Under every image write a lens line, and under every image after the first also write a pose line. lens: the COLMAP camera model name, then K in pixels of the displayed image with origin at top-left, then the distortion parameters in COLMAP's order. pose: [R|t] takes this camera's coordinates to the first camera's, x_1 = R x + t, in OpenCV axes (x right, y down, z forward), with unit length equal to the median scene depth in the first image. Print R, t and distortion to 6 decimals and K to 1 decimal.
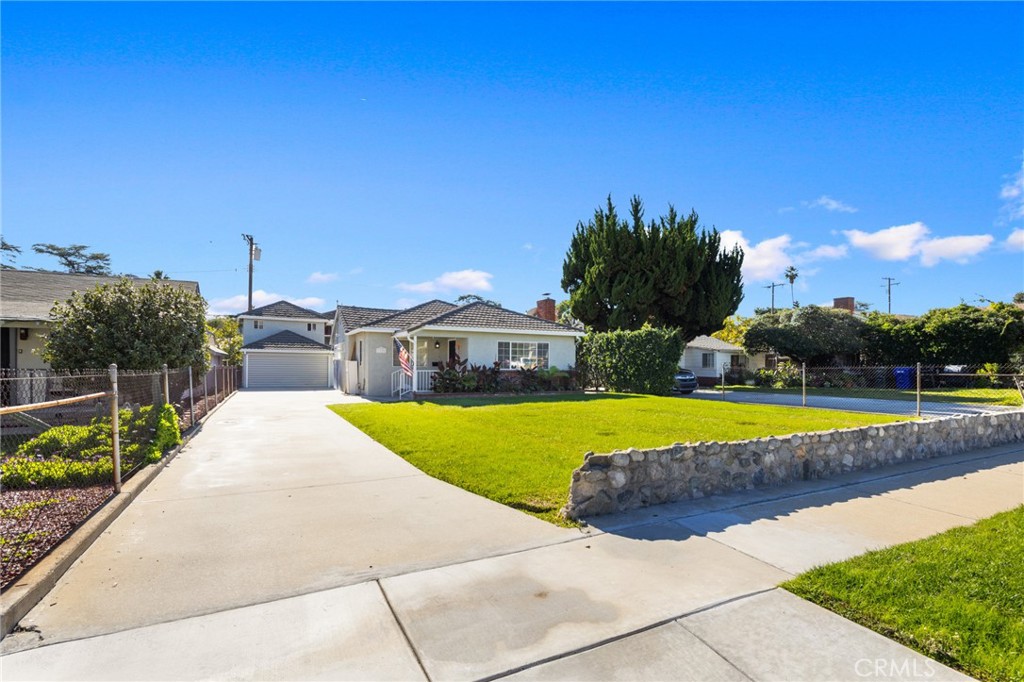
lens RADIAL K [[494.9, 0, 512.0], [0, 494.9, 341.0], [0, 0, 1]] dist [-0.001908, -0.000919]
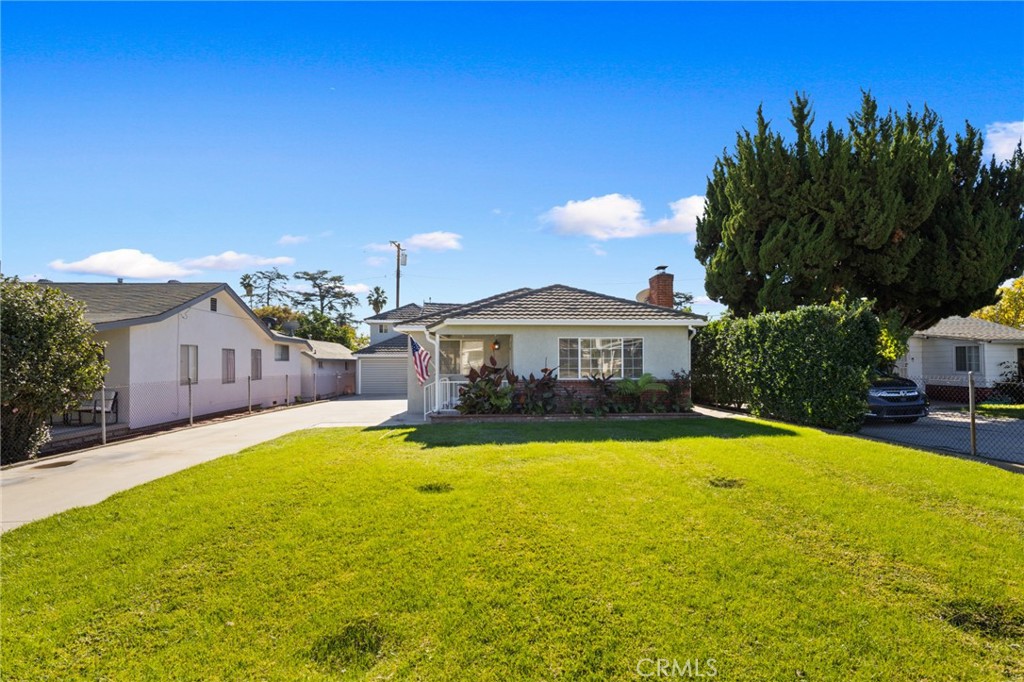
lens RADIAL K [[494.9, 0, 512.0], [0, 494.9, 341.0], [0, 0, 1]] dist [-0.001908, -0.000919]
pose [[0.920211, -0.030087, -0.390265, 0.154369], [0.030879, 0.999514, -0.004246, 0.005036], [0.390203, -0.008144, 0.920693, 0.300161]]
